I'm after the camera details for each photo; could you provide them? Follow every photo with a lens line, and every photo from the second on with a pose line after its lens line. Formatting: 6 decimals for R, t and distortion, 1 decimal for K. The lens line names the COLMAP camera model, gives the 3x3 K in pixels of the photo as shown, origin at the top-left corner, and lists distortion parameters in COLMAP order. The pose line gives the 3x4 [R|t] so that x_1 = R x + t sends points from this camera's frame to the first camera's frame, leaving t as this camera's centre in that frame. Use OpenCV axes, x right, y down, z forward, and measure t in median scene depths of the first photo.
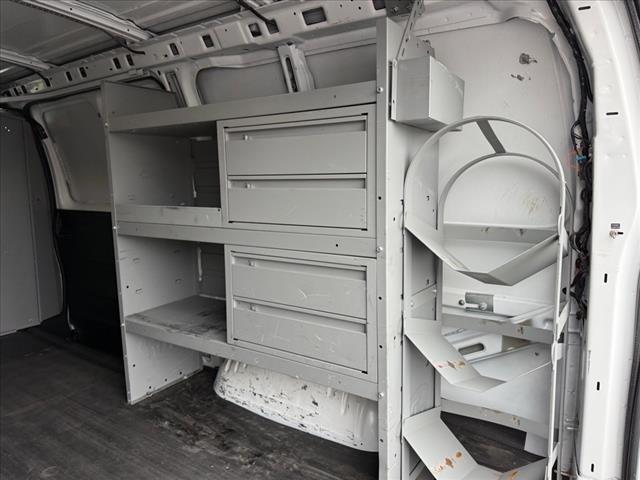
lens RADIAL K [[447.4, 0, 320.0], [0, 447.4, 240.0], [0, 0, 1]] dist [0.008333, -0.001099]
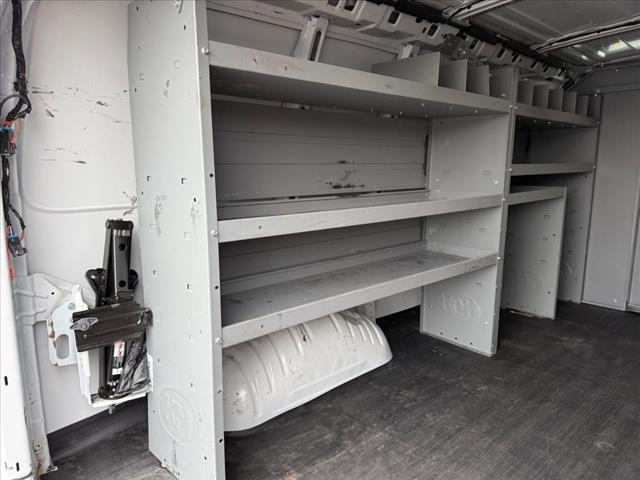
lens RADIAL K [[447.4, 0, 320.0], [0, 447.4, 240.0], [0, 0, 1]] dist [0.008333, -0.001099]
pose [[-0.230296, 0.167464, -0.958603, 0.387729], [-0.113324, 0.973764, 0.197338, -0.049469], [0.966500, 0.154079, -0.205276, 0.470737]]
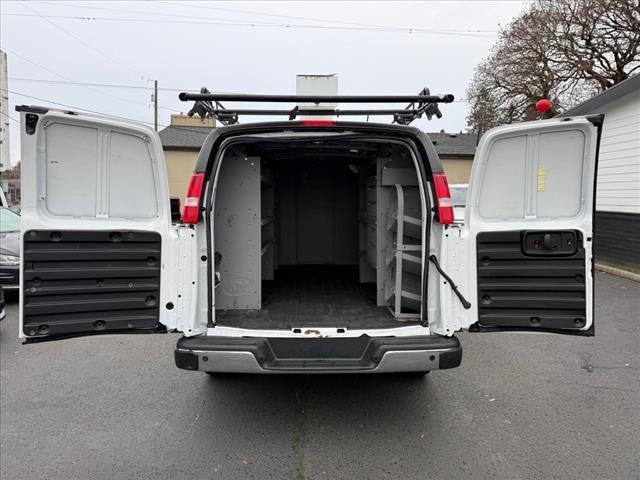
lens RADIAL K [[447.4, 0, 320.0], [0, 447.4, 240.0], [0, 0, 1]] dist [0.008333, -0.001099]
pose [[0.584080, 0.075946, -0.808135, 1.973773], [-0.105285, 0.994291, 0.017346, 0.101732], [0.804839, 0.074953, 0.588741, -1.004721]]
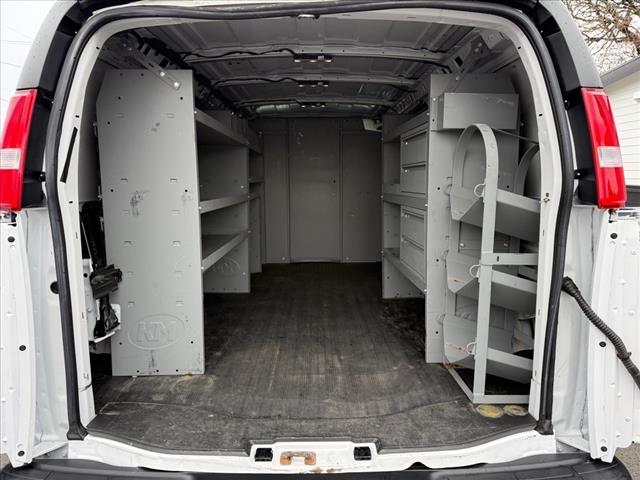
lens RADIAL K [[447.4, 0, 320.0], [0, 447.4, 240.0], [0, 0, 1]] dist [0.008333, -0.001099]
pose [[0.574121, 0.112393, -0.811020, 0.987113], [-0.100377, 0.992724, 0.066517, 0.060672], [0.812594, 0.043219, 0.581225, -0.264201]]
